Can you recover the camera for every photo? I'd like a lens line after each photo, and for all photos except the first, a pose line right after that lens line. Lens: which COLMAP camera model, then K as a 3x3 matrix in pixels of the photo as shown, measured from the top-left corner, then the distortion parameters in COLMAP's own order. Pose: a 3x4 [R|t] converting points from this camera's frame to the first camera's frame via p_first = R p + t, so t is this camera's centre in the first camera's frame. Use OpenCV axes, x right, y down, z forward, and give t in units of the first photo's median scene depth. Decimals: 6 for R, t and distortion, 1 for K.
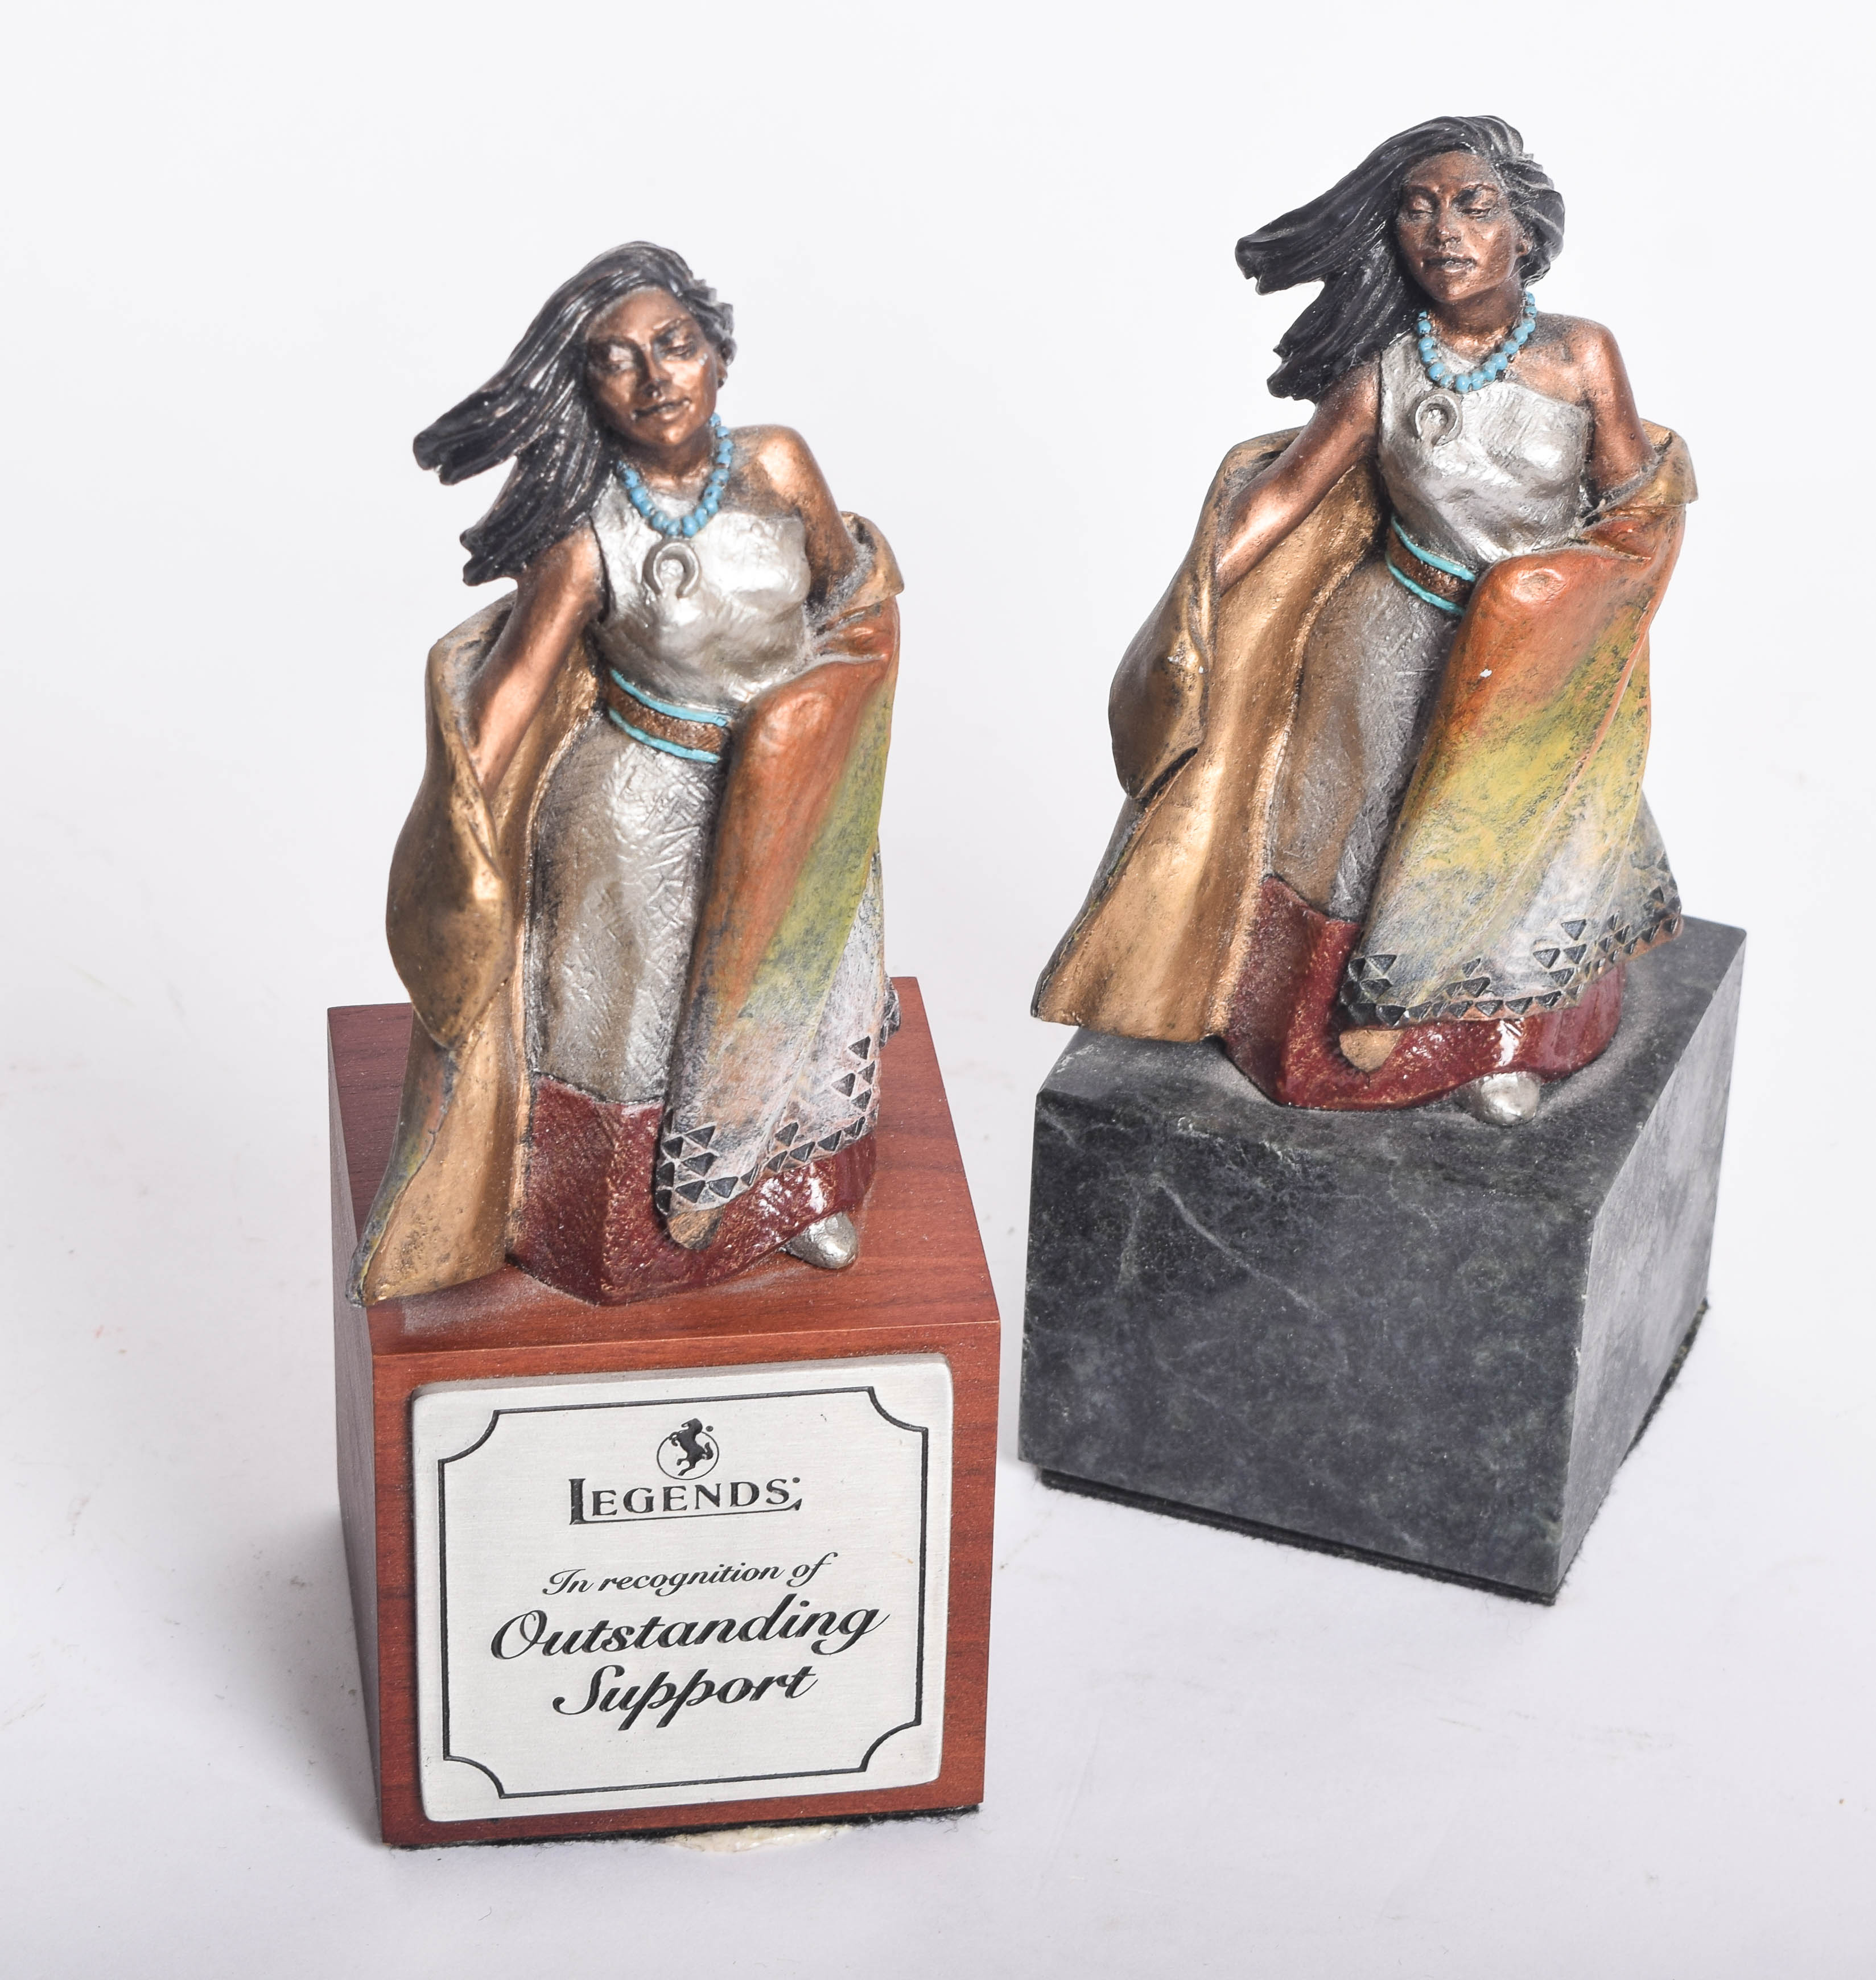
lens RADIAL K [[7669.2, 0, 938.0], [0, 7669.2, 990.0], [0, 0, 1]] dist [-0.171122, 0.608830]
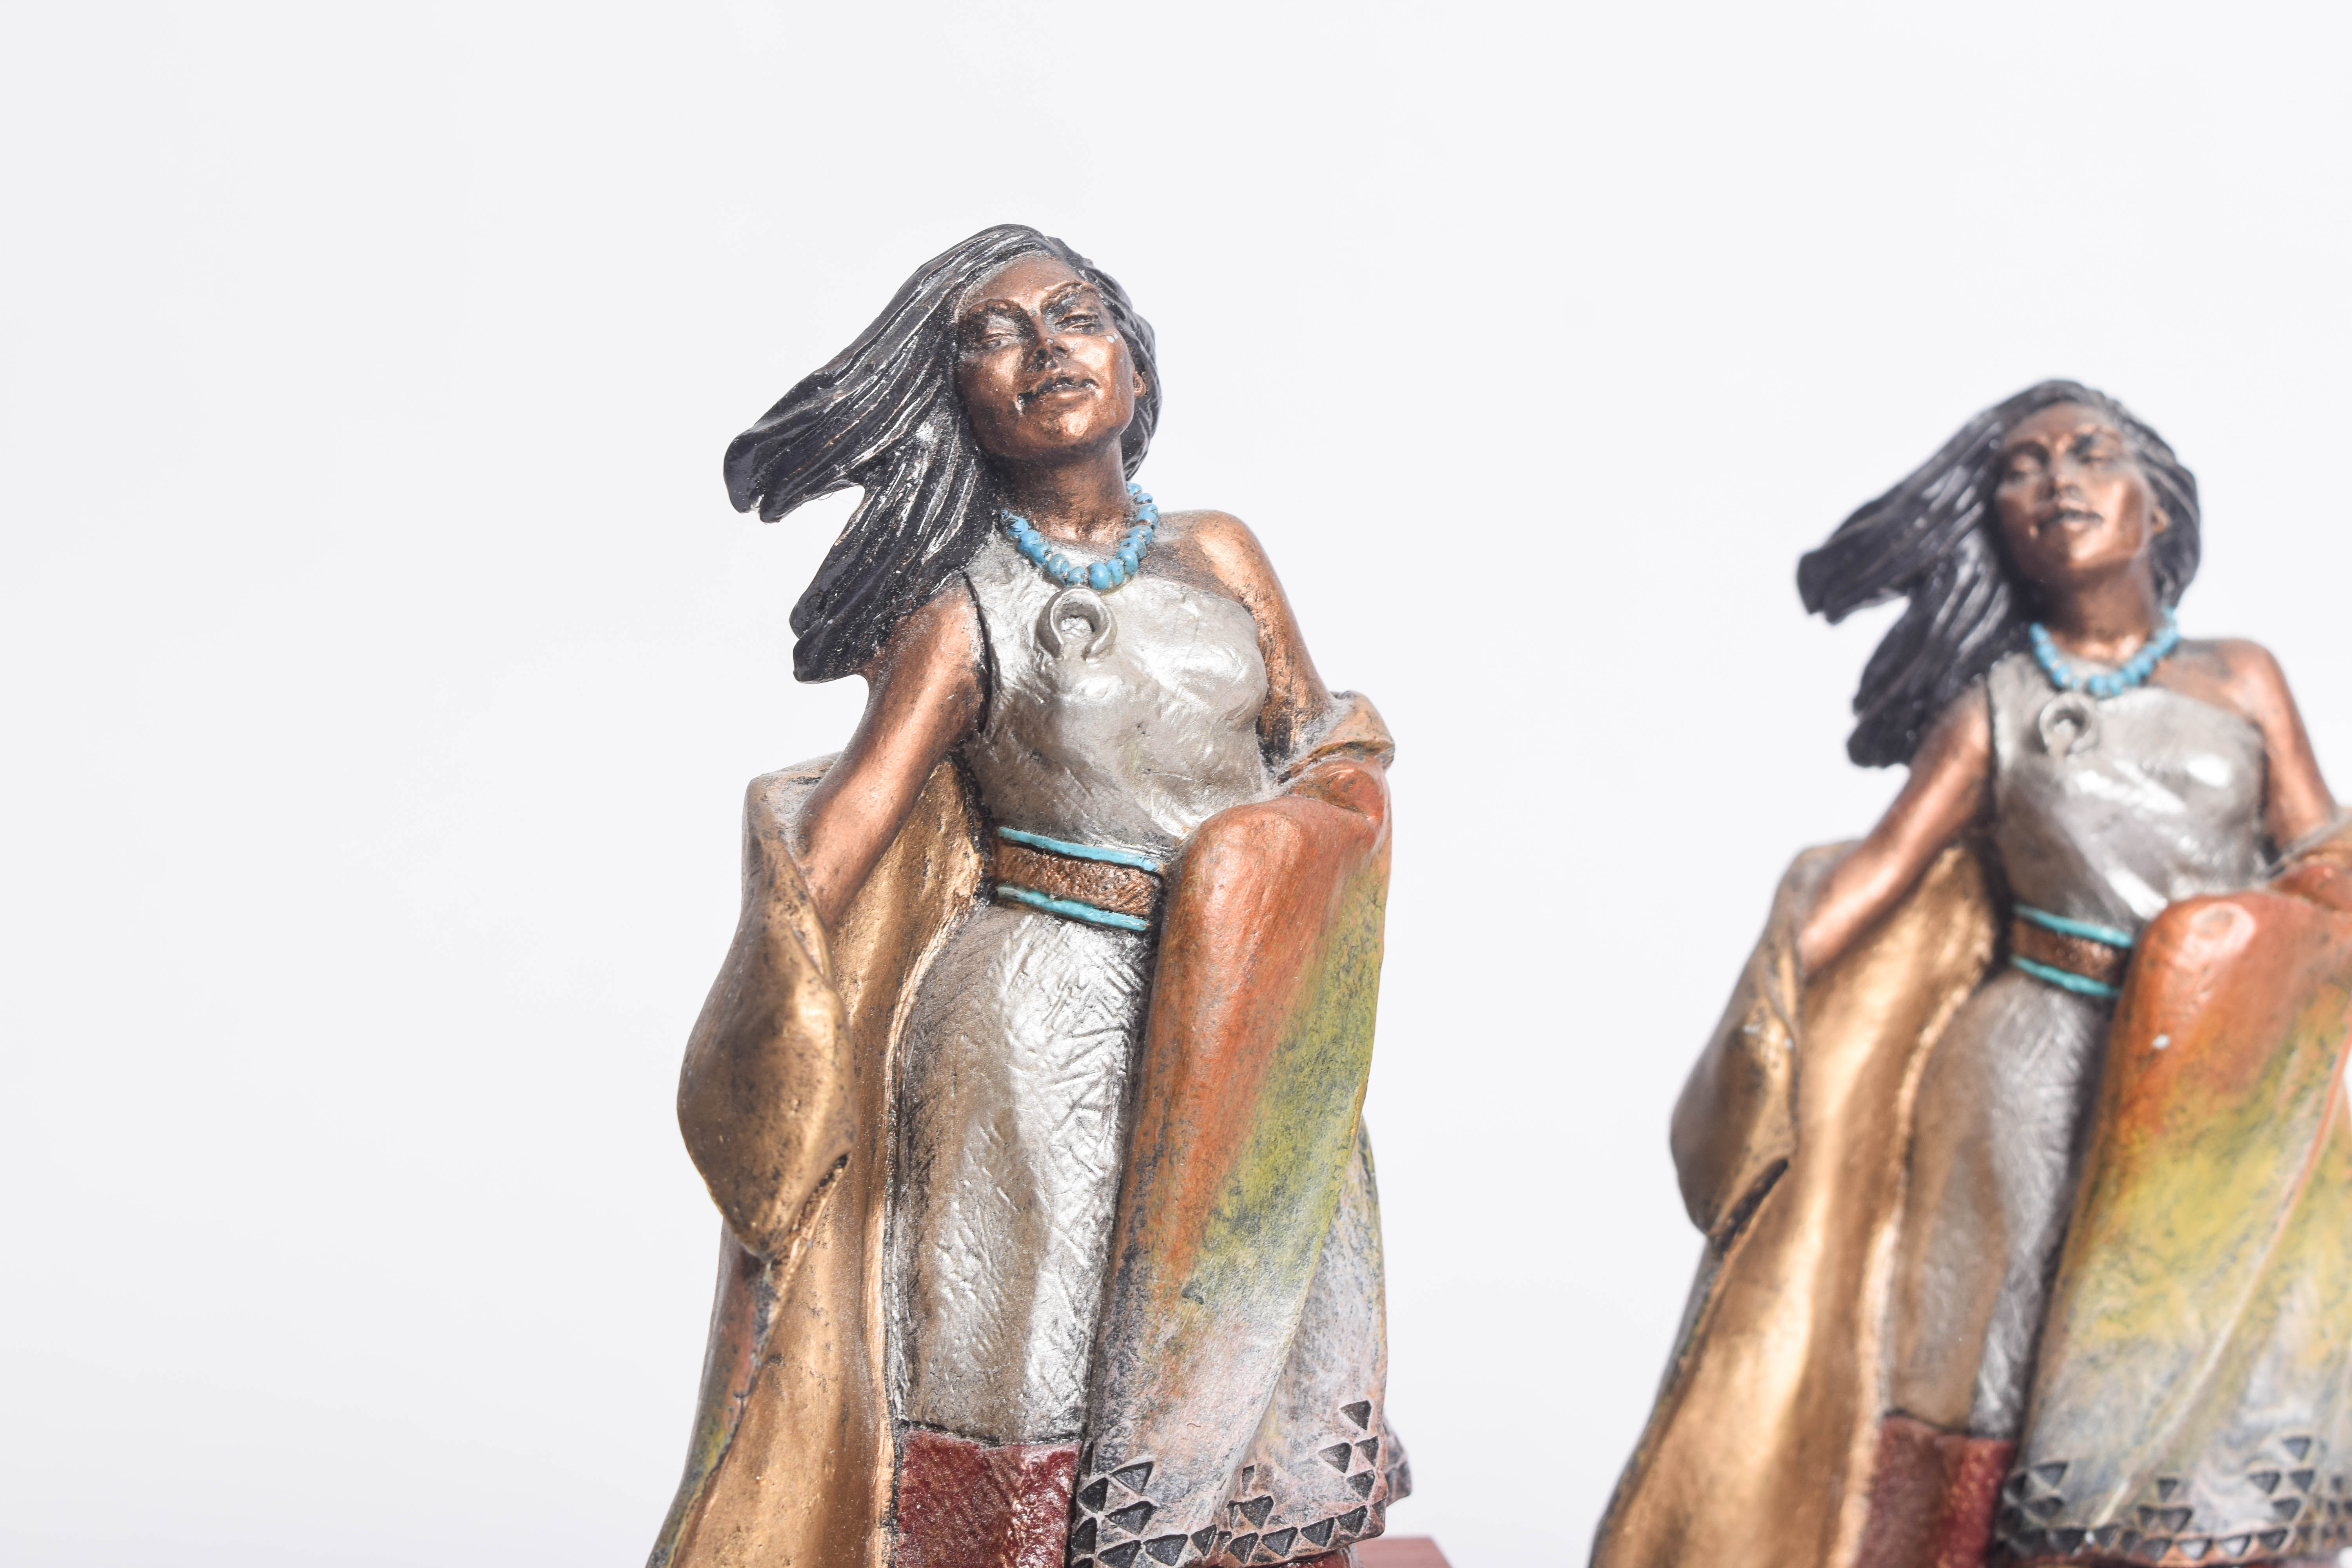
lens RADIAL K [[5278.4, 0, 1176.0], [0, 5278.4, 784.0], [0, 0, 1]] dist [-0.042019, -0.065833]
pose [[0.998799, -0.035950, -0.033277, -0.008110], [0.016706, 0.888536, -0.458502, 0.172341], [0.046051, 0.457396, 0.888070, 0.508041]]
